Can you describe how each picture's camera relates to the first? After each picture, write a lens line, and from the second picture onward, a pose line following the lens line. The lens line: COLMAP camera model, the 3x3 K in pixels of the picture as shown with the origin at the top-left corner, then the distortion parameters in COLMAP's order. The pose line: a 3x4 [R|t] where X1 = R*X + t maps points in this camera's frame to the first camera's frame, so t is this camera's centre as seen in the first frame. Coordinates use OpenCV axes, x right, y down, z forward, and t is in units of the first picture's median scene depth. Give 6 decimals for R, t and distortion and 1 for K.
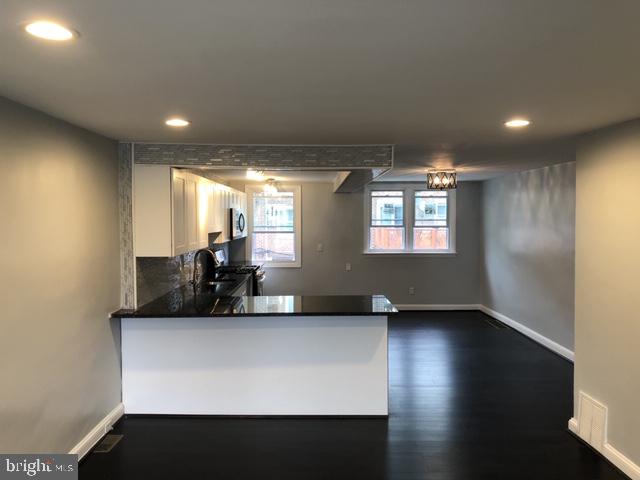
lens RADIAL K [[524.1, 0, 321.5], [0, 524.1, 229.3], [0, 0, 1]] dist [0.065811, -0.083291]
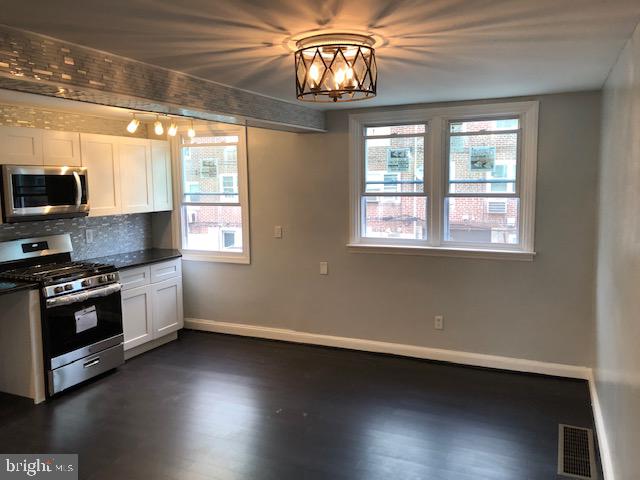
lens RADIAL K [[525.7, 0, 317.6], [0, 525.7, 232.5], [0, 0, 1]] dist [0.037601, -0.006643]
pose [[0.903669, 0.034434, -0.426844, 0.280297], [0.000607, 0.996658, 0.081688, -0.011011], [0.428231, -0.074078, 0.900628, 0.500488]]
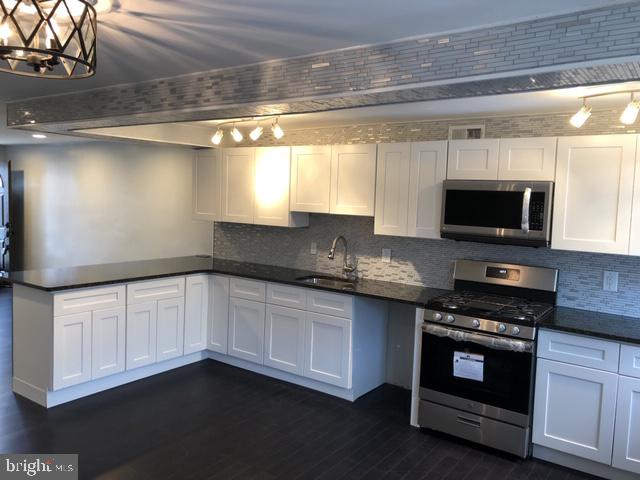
lens RADIAL K [[524.1, 0, 321.5], [0, 524.1, 229.3], [0, 0, 1]] dist [0.065811, -0.083291]
pose [[-0.595094, 0.032621, -0.802993, 0.265640], [-0.053032, 0.995404, 0.079739, -0.019727], [0.801904, 0.090036, -0.590629, 0.951728]]
